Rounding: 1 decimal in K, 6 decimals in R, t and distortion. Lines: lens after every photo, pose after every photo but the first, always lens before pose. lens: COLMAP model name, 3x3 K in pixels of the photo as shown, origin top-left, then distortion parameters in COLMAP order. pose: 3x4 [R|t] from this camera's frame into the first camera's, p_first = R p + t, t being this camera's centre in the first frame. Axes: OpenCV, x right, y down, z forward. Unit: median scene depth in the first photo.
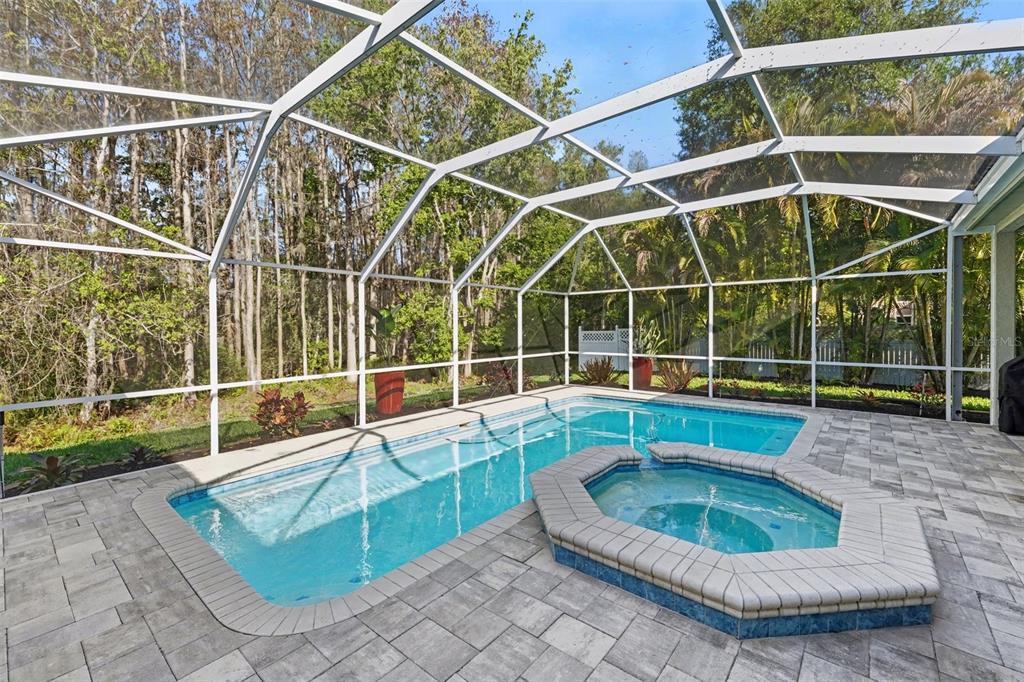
lens RADIAL K [[433.5, 0, 512.0], [0, 433.5, 341.0], [0, 0, 1]] dist [-0.000150, -0.000214]
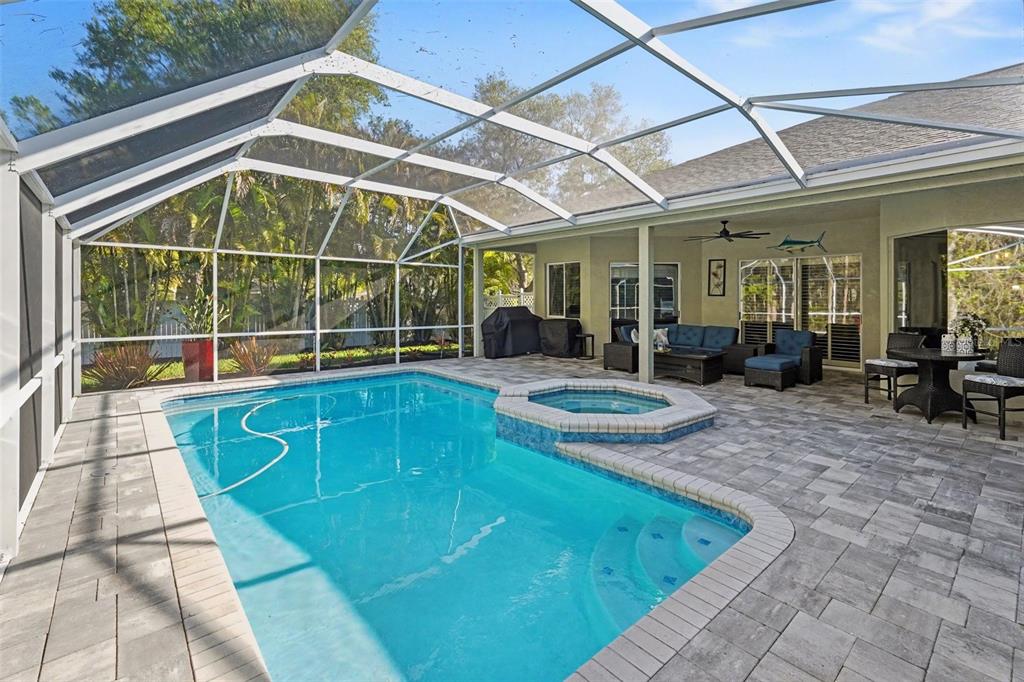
lens RADIAL K [[398.3, 0, 586.5], [0, 398.3, 301.7], [0, 0, 1]] dist [0.001198, 0.000112]
pose [[0.147141, 0.005145, 0.989102, -0.401047], [0.026483, 0.999607, -0.009139, -0.004058], [-0.988761, 0.027539, 0.146947, 0.299391]]
